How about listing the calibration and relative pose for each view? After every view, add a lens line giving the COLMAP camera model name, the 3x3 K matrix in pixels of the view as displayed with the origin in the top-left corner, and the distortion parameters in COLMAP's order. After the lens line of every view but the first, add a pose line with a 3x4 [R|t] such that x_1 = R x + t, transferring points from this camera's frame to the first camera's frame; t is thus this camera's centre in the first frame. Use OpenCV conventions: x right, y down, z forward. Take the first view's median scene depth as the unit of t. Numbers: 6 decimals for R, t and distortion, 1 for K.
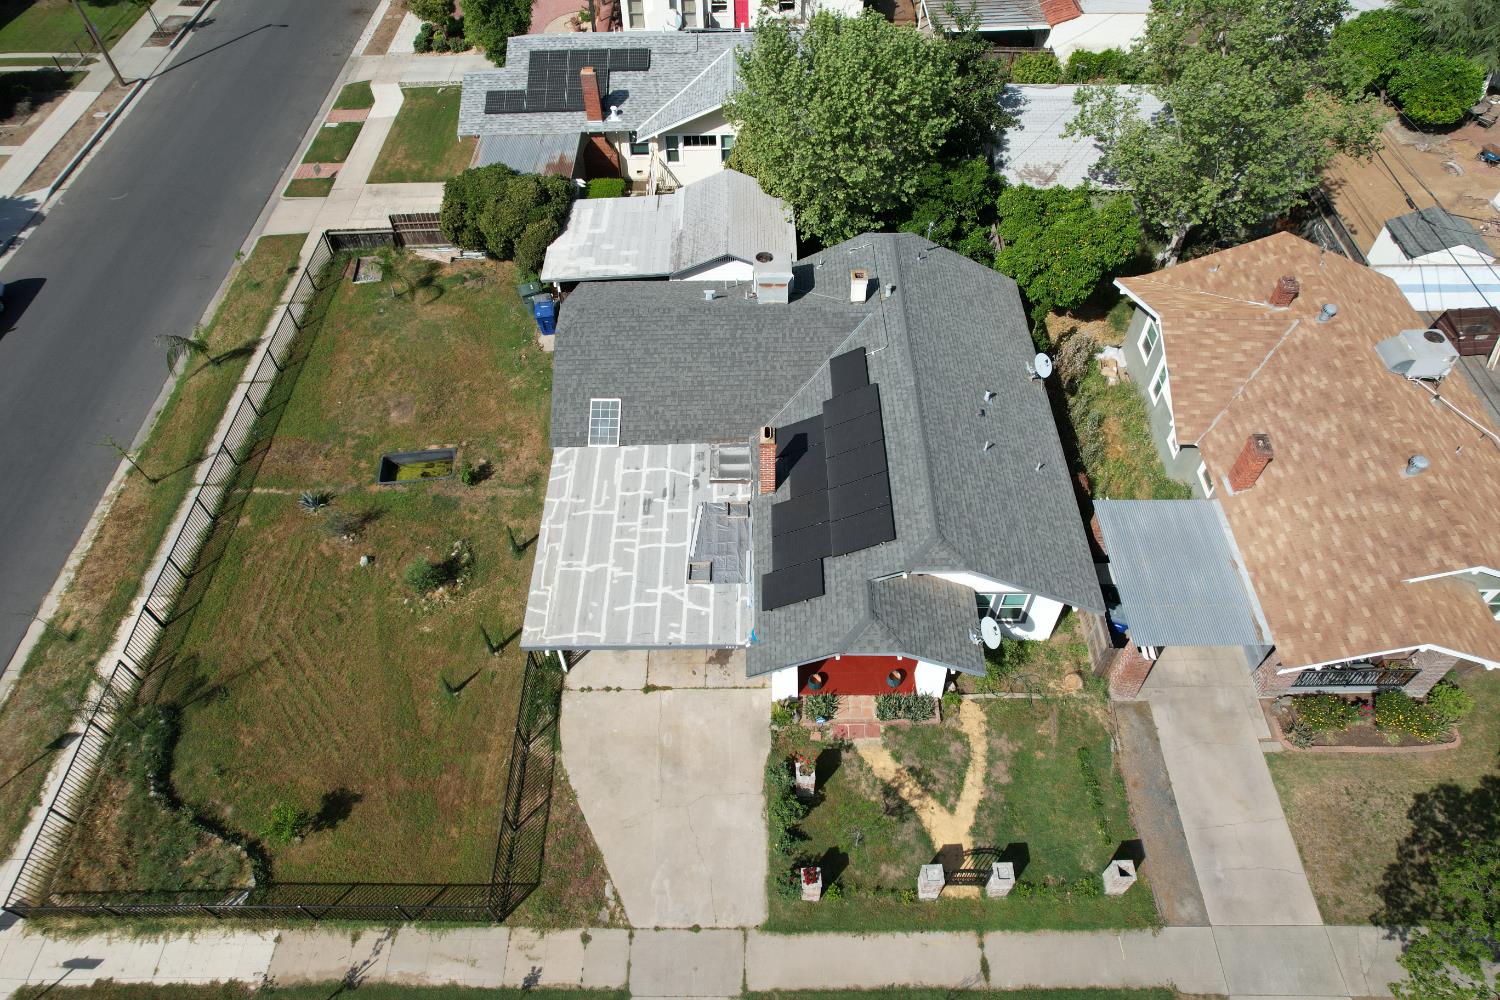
lens RADIAL K [[956.5, 0, 750.7], [0, 956.5, 502.6], [0, 0, 1]] dist [-0.078838, 0.070764]
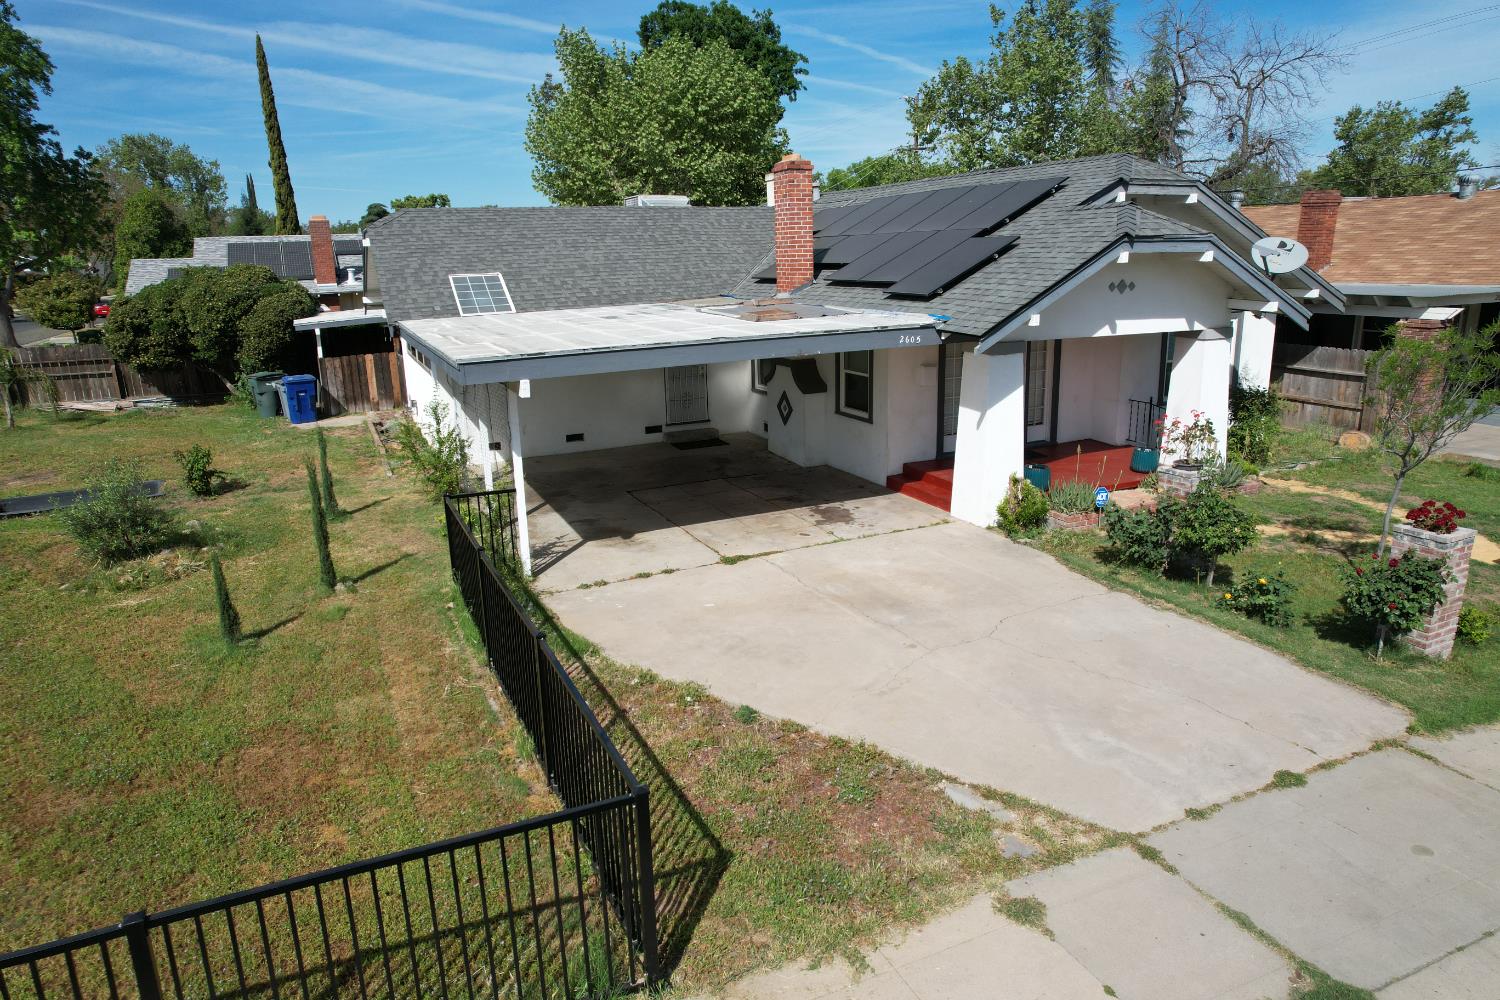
lens RADIAL K [[956.5, 0, 750.9], [0, 956.5, 506.5], [0, 0, 1]] dist [-0.078838, 0.070764]
pose [[0.908220, -0.117000, 0.401804, -0.290656], [0.331735, 0.786591, -0.520795, 0.433693], [-0.255123, 0.606289, 0.753211, 0.691169]]
